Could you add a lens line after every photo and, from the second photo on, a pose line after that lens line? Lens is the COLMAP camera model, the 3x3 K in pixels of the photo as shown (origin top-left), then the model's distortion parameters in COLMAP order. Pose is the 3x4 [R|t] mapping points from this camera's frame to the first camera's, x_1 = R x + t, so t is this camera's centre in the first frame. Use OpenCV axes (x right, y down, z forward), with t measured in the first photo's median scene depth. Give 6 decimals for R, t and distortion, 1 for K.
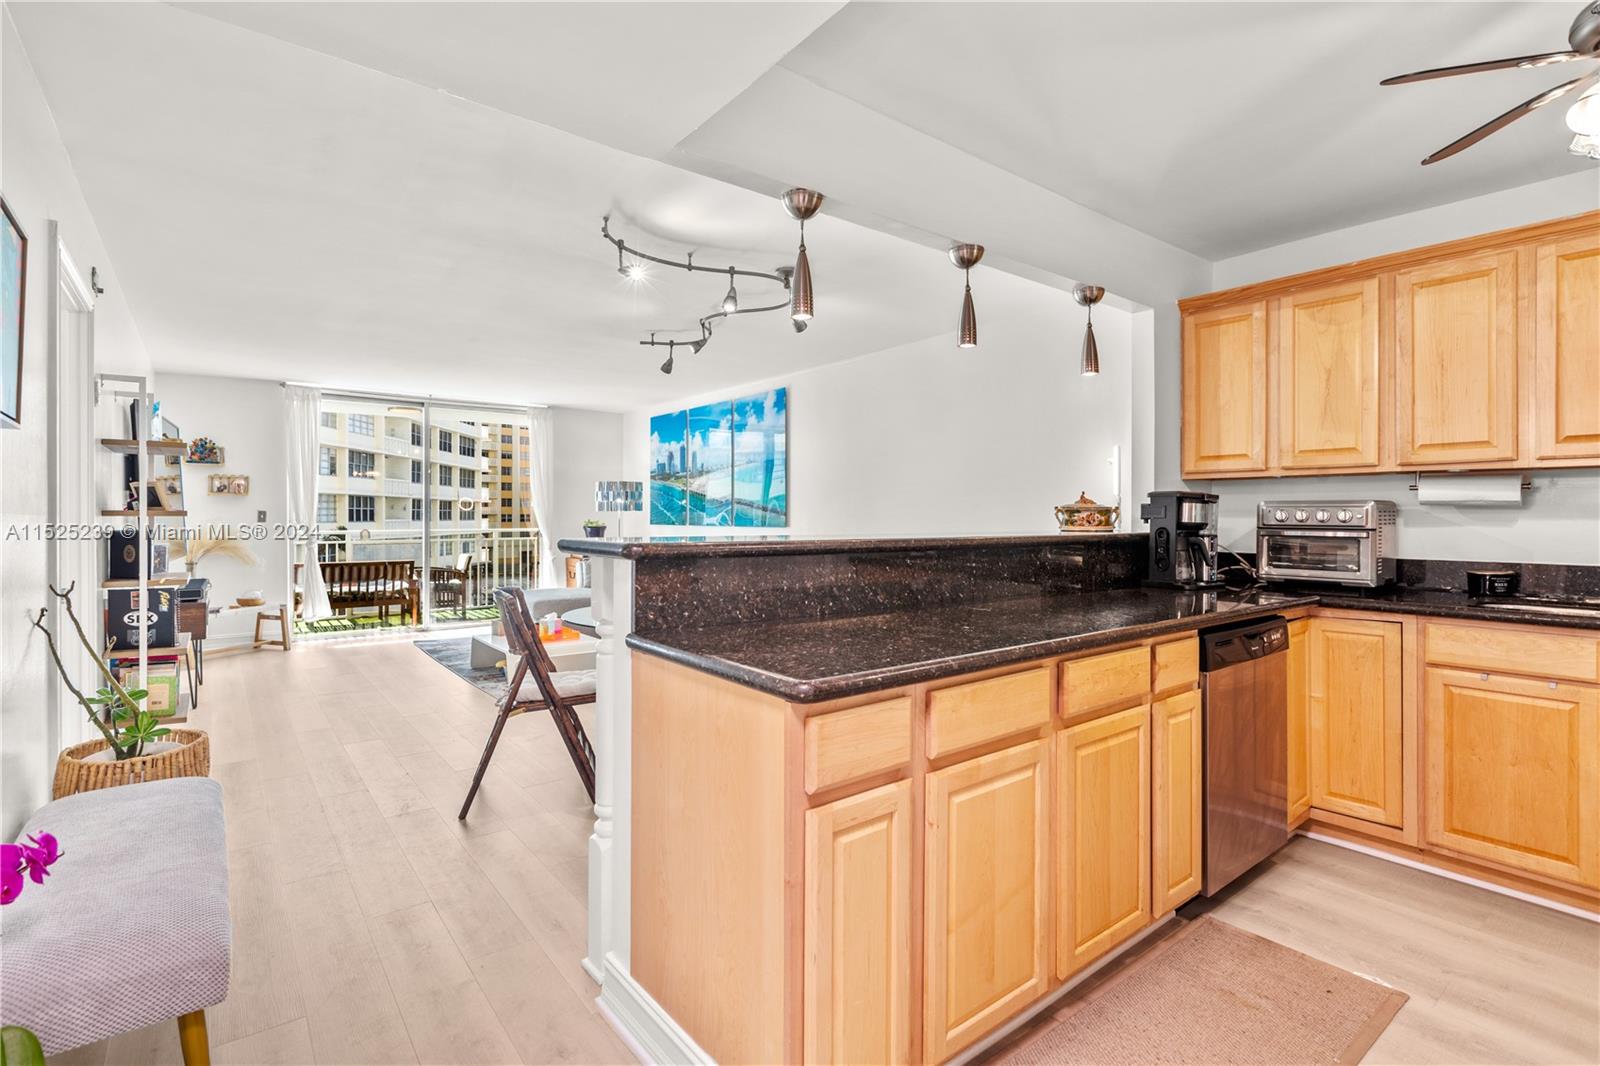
lens RADIAL K [[756.8, 0, 797.4], [0, 756.8, 524.6], [0, 0, 1]] dist [-0.007393, 0.001017]
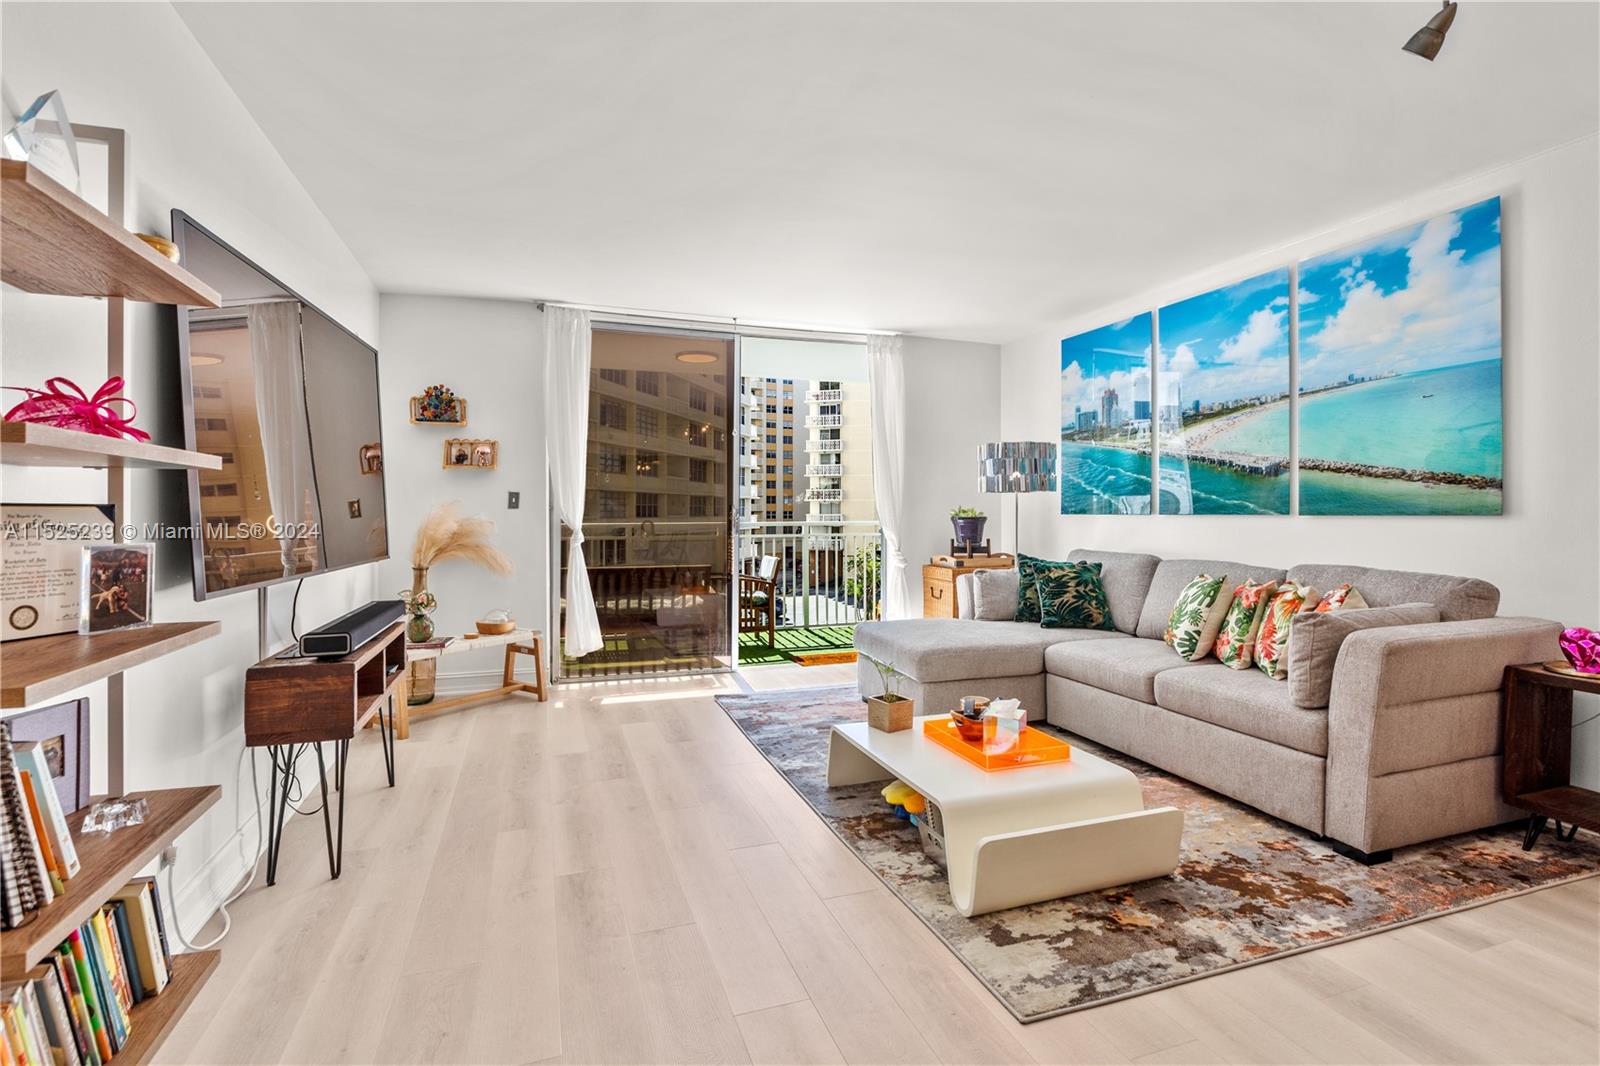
lens RADIAL K [[756.8, 0, 802.0], [0, 756.8, 525.5], [0, 0, 1]] dist [-0.007393, 0.001017]
pose [[0.948603, 0.004156, -0.316442, -0.171880], [-0.002522, 0.999981, 0.005574, 0.005160], [0.316460, -0.004490, 0.948595, 0.303349]]
